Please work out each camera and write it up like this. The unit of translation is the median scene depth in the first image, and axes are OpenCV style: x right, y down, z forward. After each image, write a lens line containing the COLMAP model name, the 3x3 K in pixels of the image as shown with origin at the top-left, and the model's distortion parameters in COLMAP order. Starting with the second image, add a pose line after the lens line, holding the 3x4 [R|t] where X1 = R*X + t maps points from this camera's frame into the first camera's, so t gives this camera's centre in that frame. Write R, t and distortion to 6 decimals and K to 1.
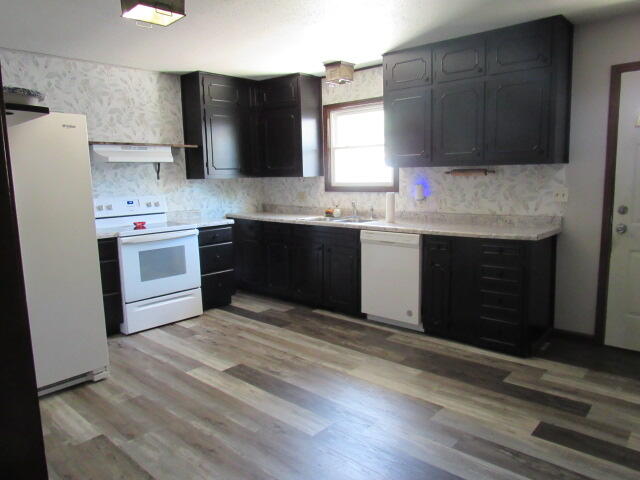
lens RADIAL K [[458.6, 0, 319.5], [0, 458.6, 240.6], [0, 0, 1]] dist [-0.028400, 0.004505]
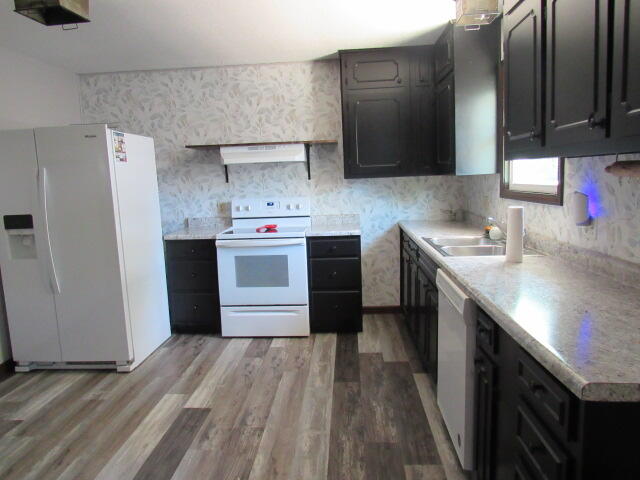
lens RADIAL K [[458.6, 0, 313.8], [0, 458.6, 243.9], [0, 0, 1]] dist [-0.028400, 0.004505]
pose [[0.612437, 0.110145, -0.782808, 0.444046], [-0.088485, 0.993574, 0.070573, -0.080989], [0.785551, 0.026045, 0.618248, 0.500424]]
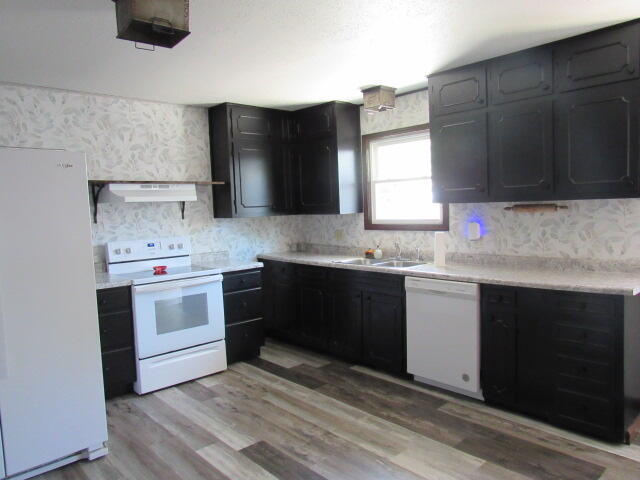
lens RADIAL K [[458.6, 0, 319.8], [0, 458.6, 241.4], [0, 0, 1]] dist [-0.028400, 0.004505]
pose [[0.995332, -0.007228, -0.096240, 0.013367], [0.000845, 0.997806, -0.066205, -0.031344], [0.096507, 0.065815, 0.993154, 0.125569]]
